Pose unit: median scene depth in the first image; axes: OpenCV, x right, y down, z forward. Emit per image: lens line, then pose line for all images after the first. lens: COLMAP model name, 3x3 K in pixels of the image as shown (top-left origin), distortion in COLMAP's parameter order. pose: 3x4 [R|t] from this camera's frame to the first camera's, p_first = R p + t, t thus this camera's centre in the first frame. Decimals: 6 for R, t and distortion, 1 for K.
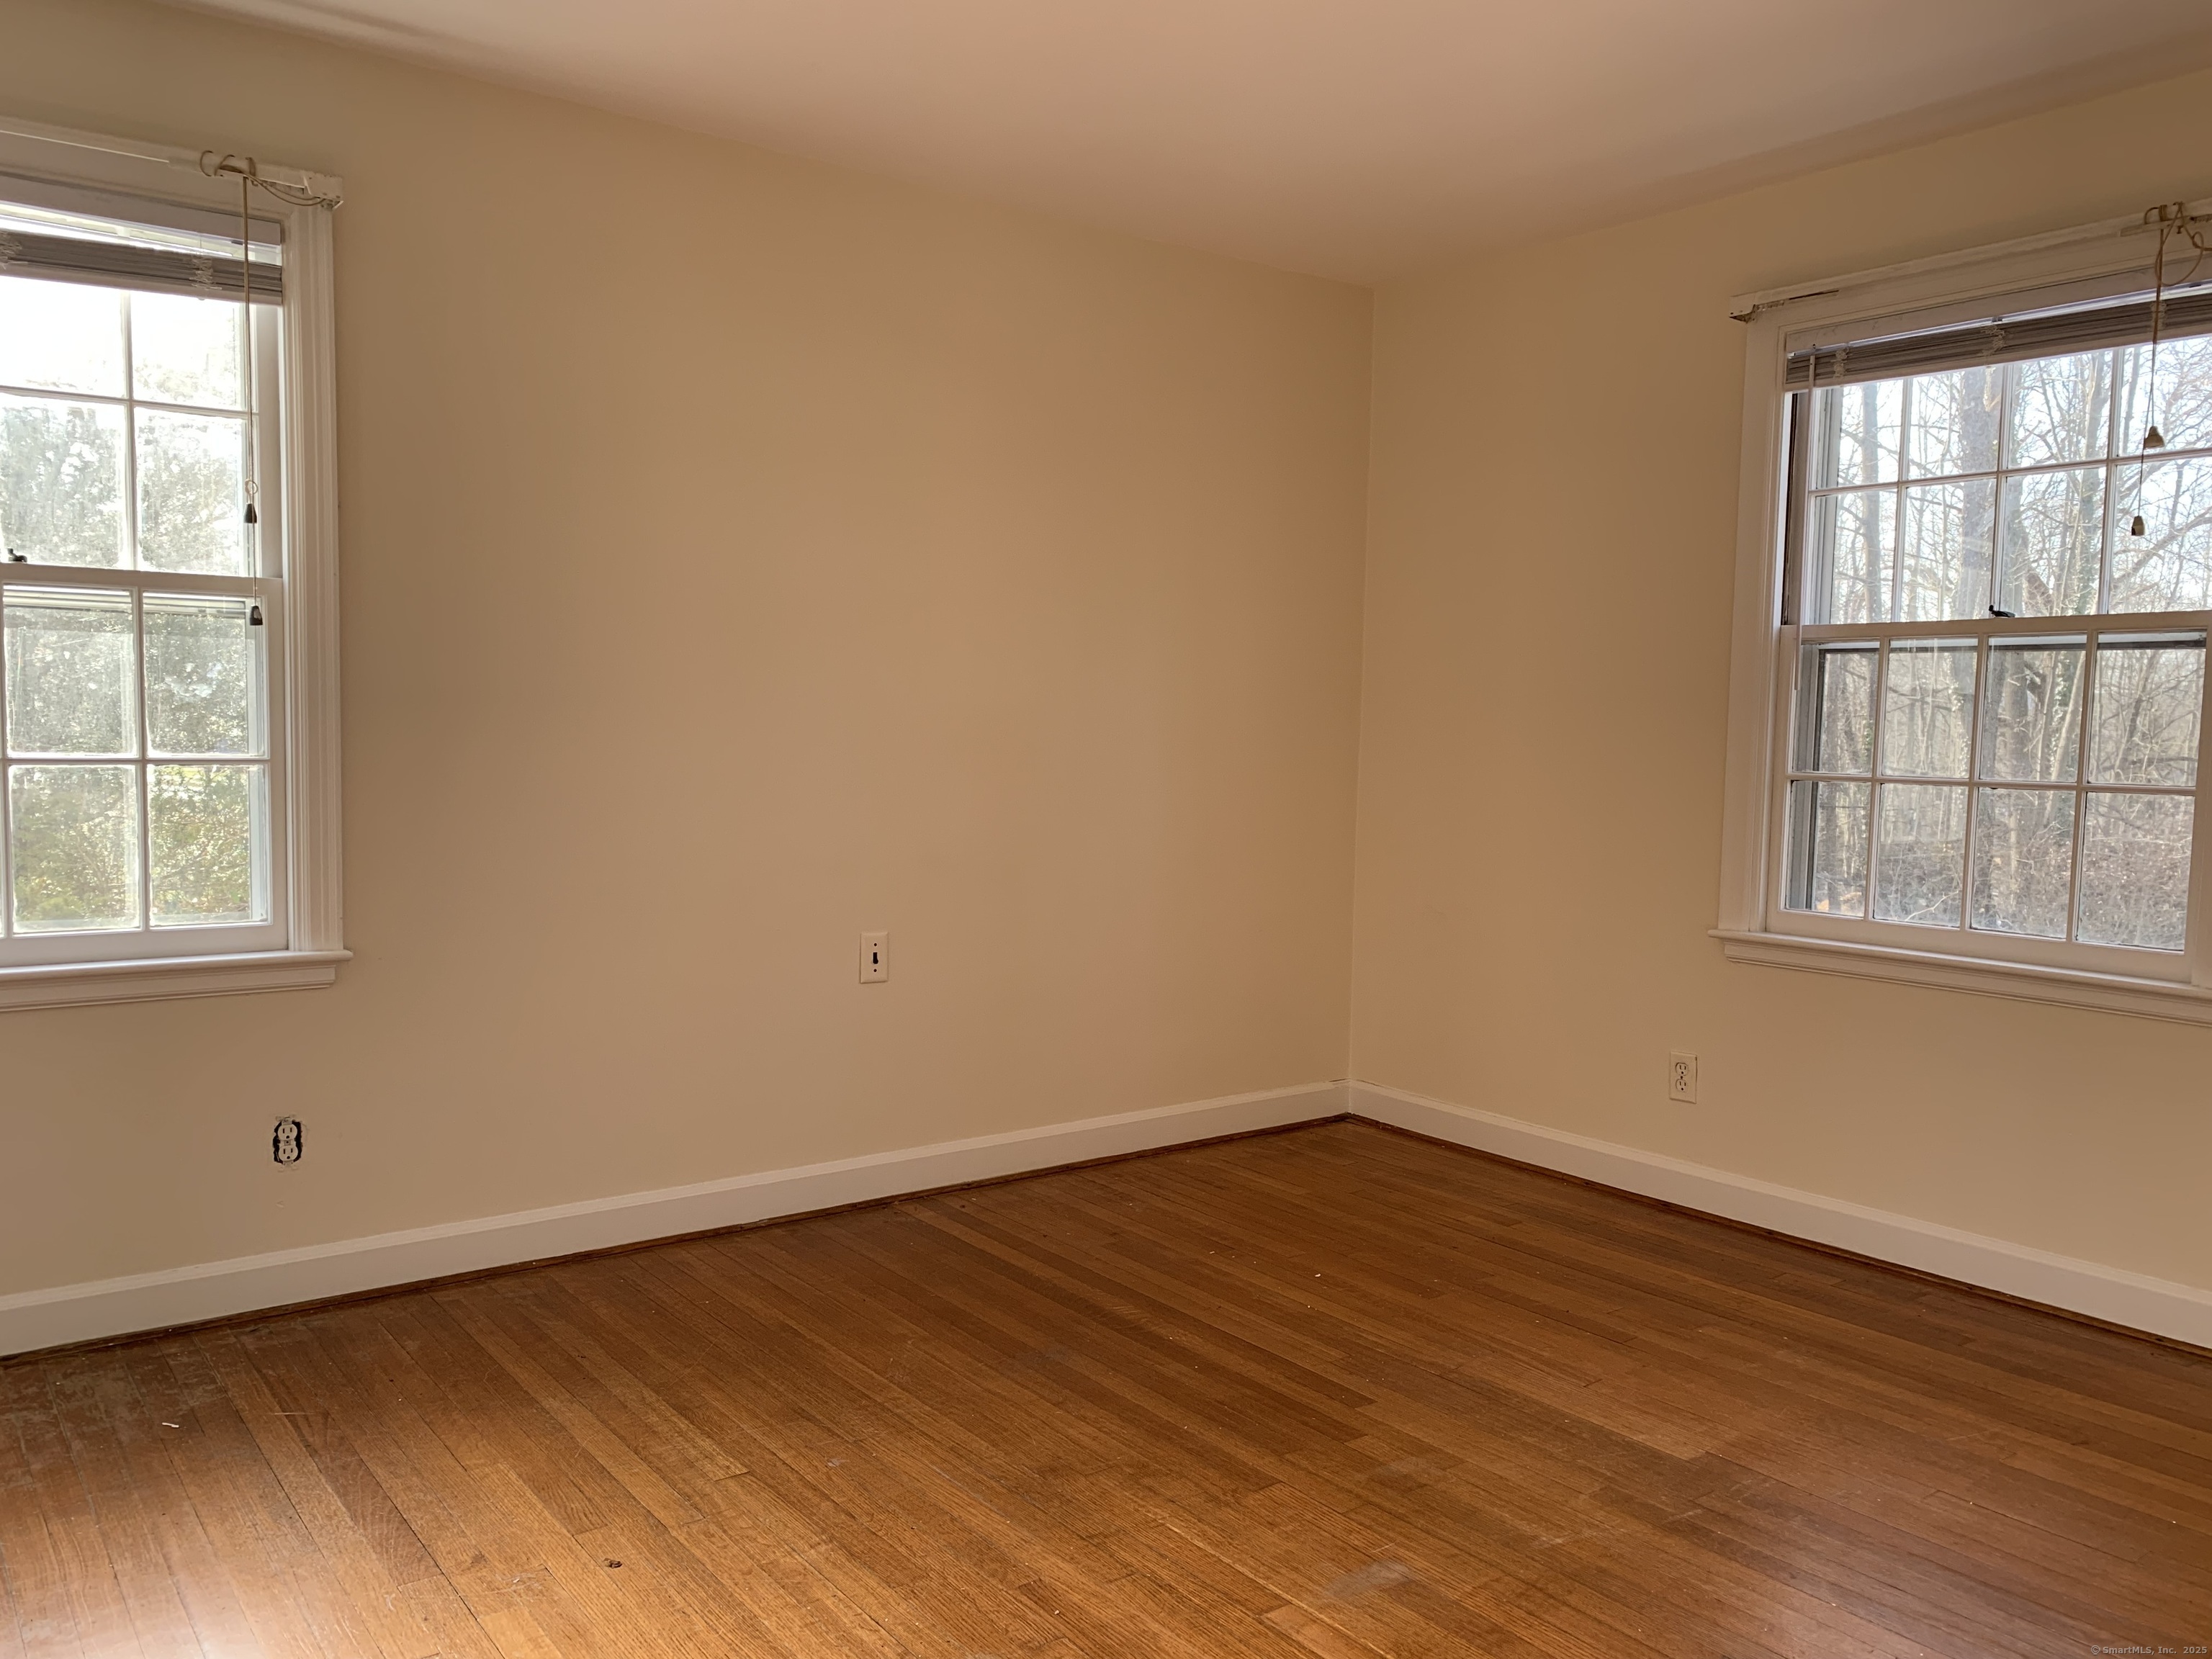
lens RADIAL K [[1746.1, 0, 1106.2], [0, 1746.1, 849.5], [0, 0, 1]] dist [-0.001684, 0.011188]
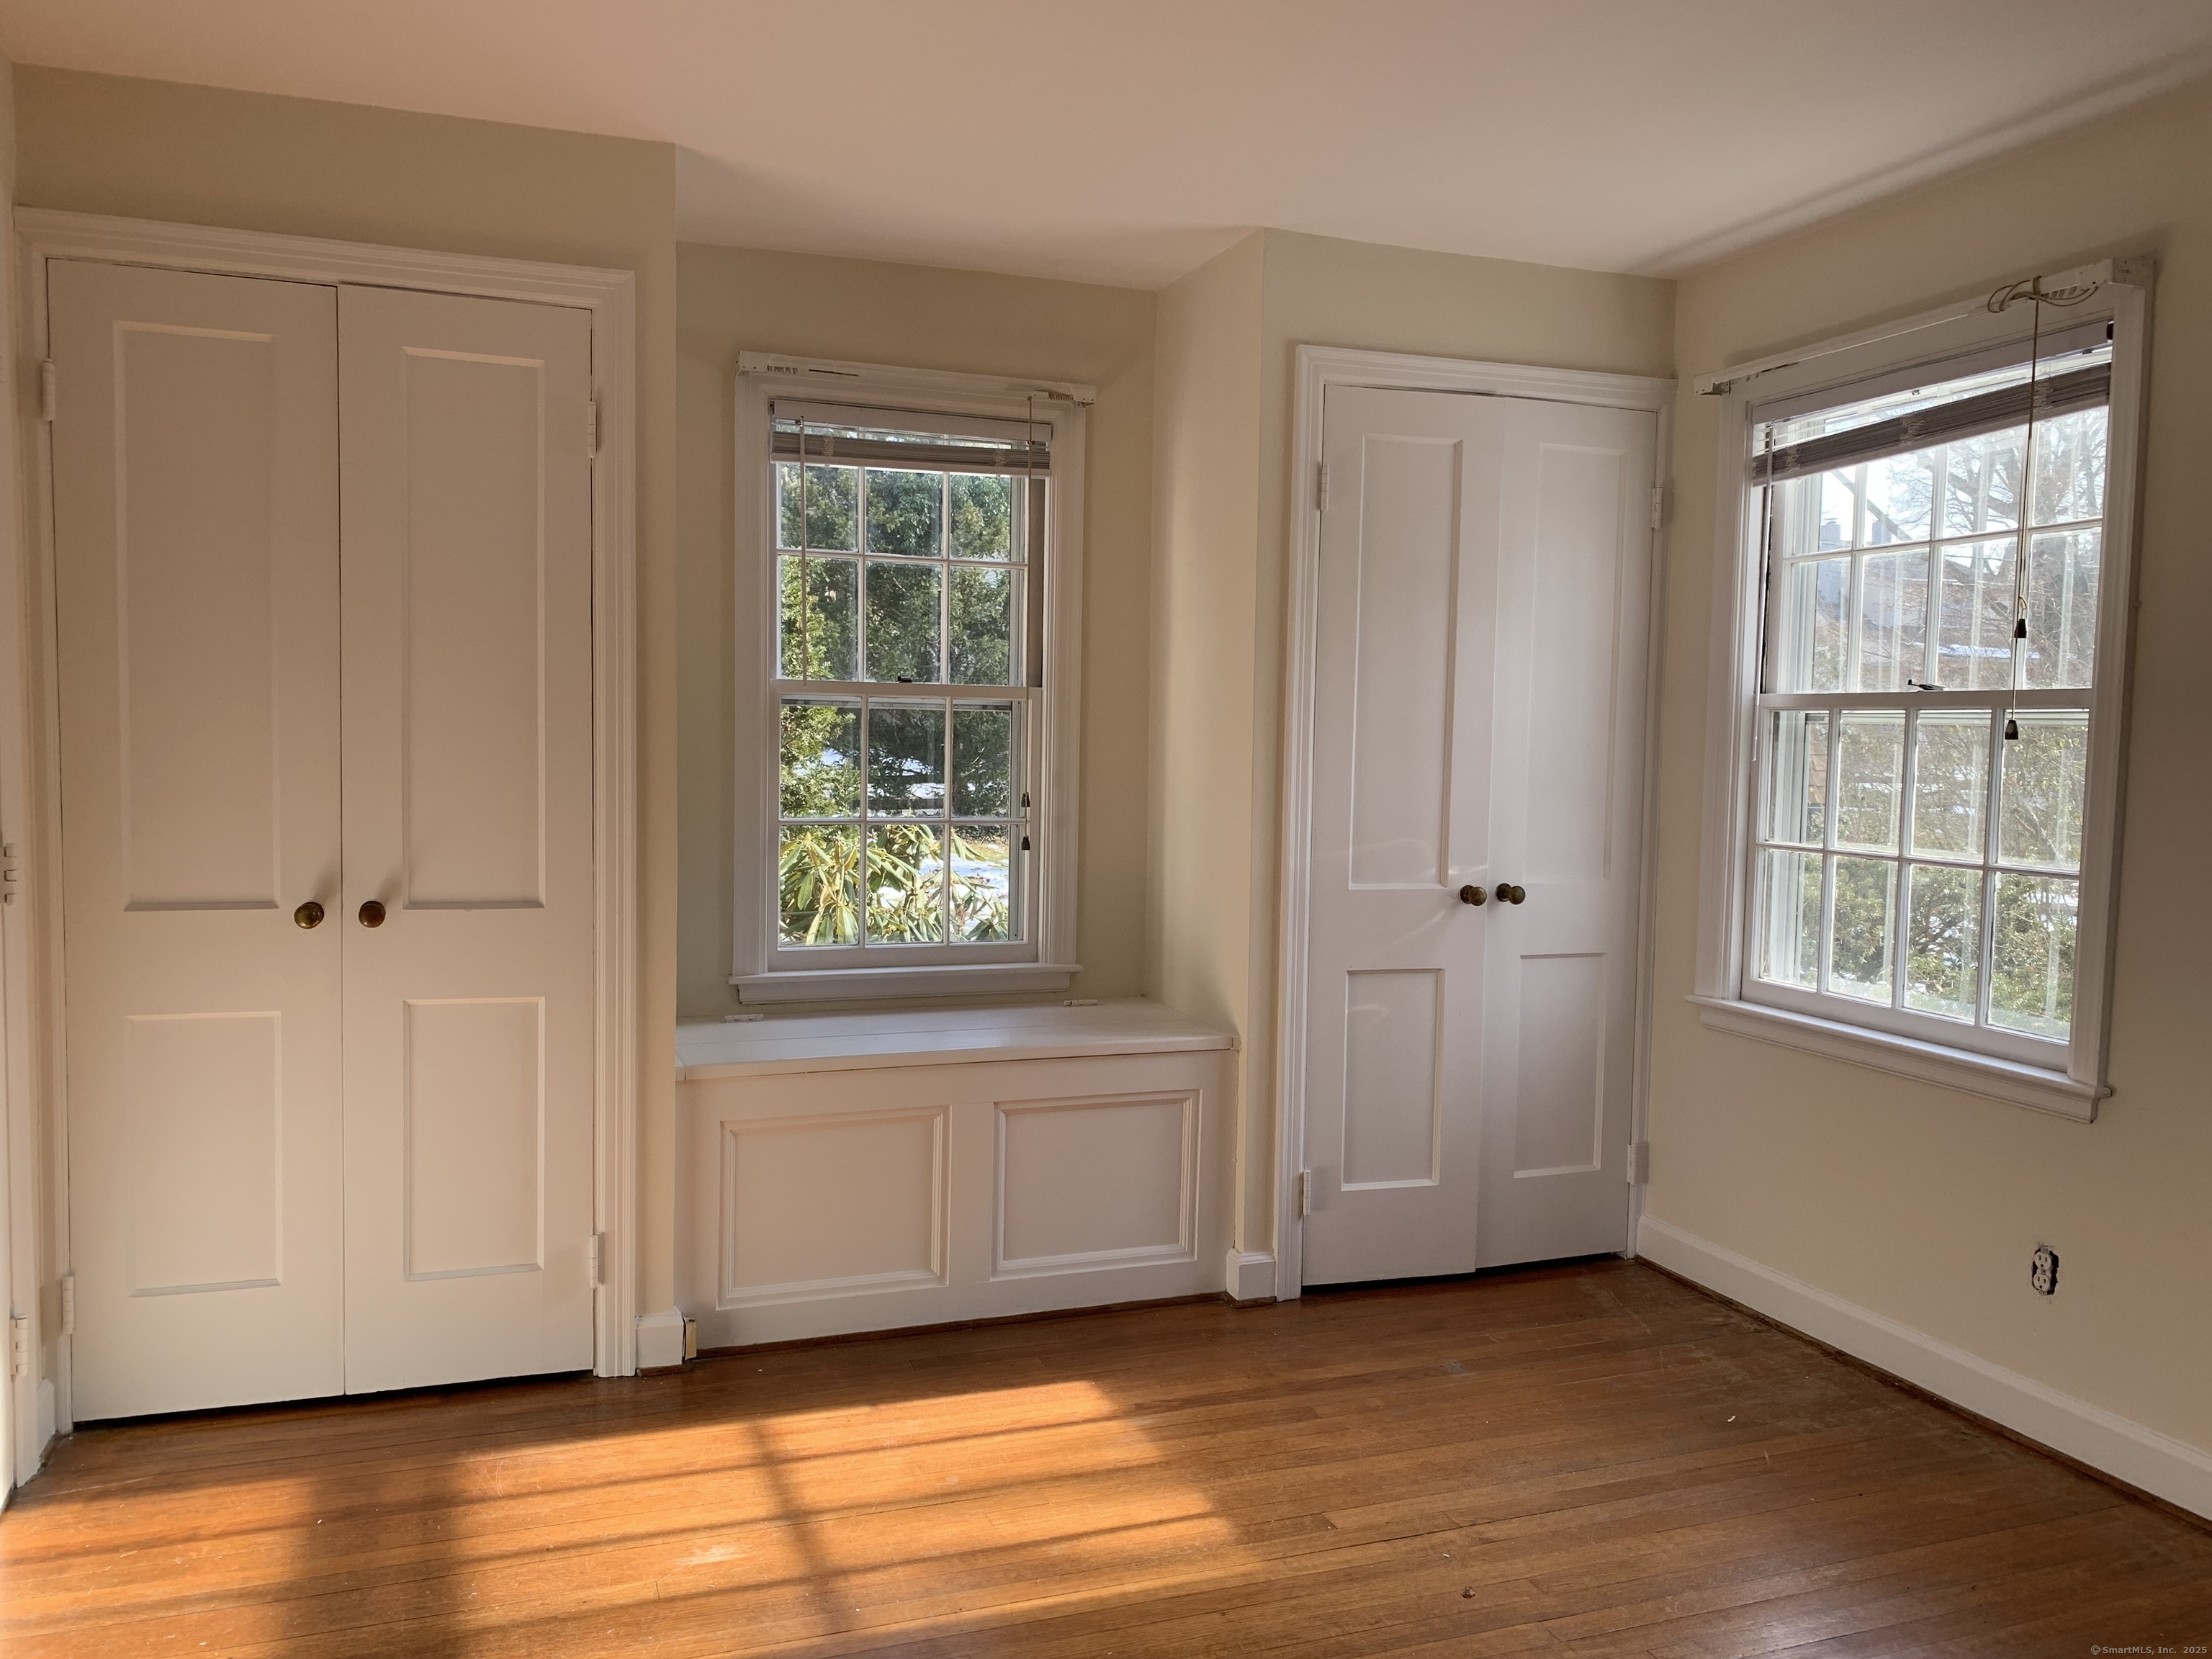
lens RADIAL K [[1711.3, 0, 1107.5], [0, 1711.3, 834.5], [0, 0, 1]] dist [0.113840, -0.051045]
pose [[-0.283912, 0.041477, -0.957953, 0.617924], [-0.094748, 0.992961, 0.071074, -0.094792], [0.954158, 0.110943, -0.277984, 0.770717]]
